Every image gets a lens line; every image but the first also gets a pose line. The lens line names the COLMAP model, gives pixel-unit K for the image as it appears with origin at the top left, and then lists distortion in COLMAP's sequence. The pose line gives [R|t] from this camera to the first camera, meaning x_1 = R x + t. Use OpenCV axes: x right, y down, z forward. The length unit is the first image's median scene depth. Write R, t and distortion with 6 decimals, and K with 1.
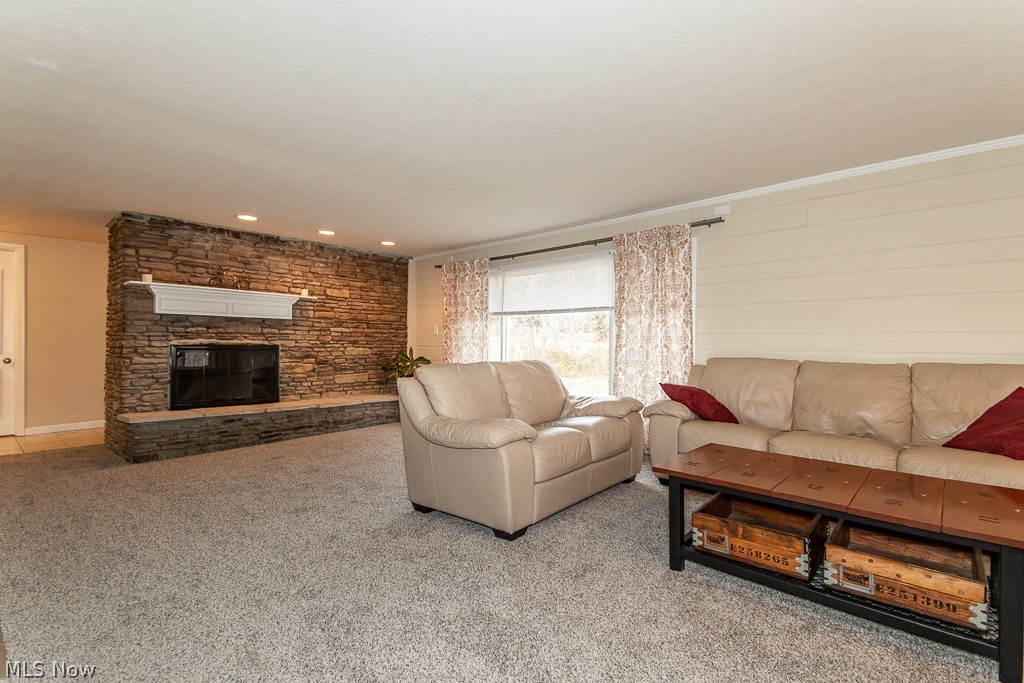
lens RADIAL K [[474.4, 0, 506.1], [0, 474.4, 342.8], [0, 0, 1]] dist [0.057635, -0.019362]
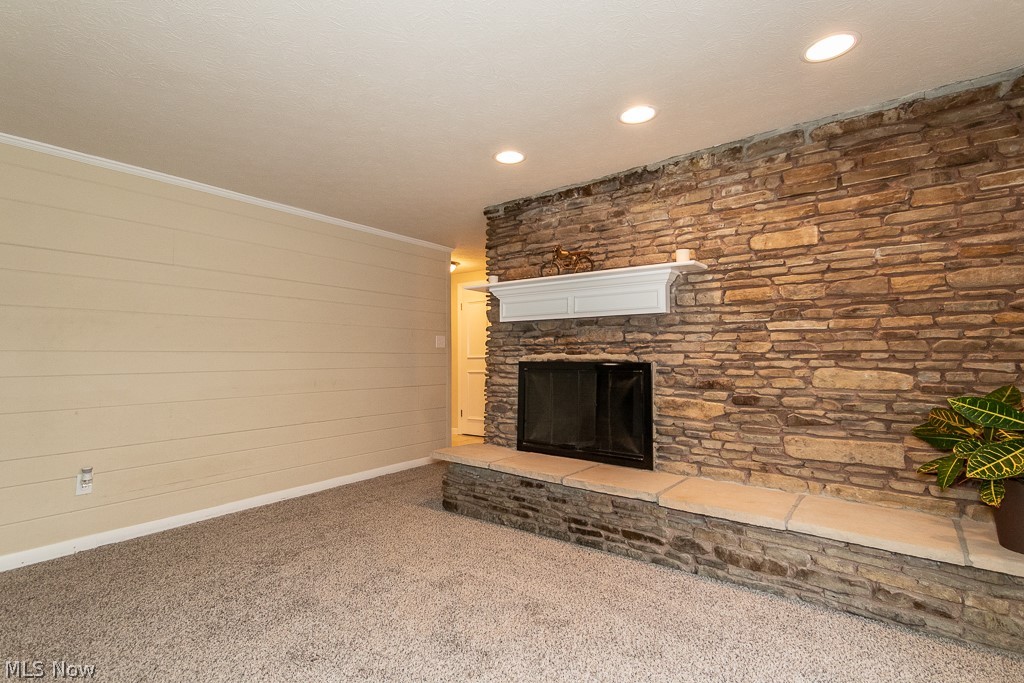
lens RADIAL K [[474.4, 0, 526.7], [0, 474.4, 326.2], [0, 0, 1]] dist [0.057635, -0.019362]
pose [[0.094896, -0.072197, -0.992866, 0.048107], [0.006421, 0.997390, -0.071913, 0.001998], [0.995466, 0.000449, 0.095112, 0.779698]]
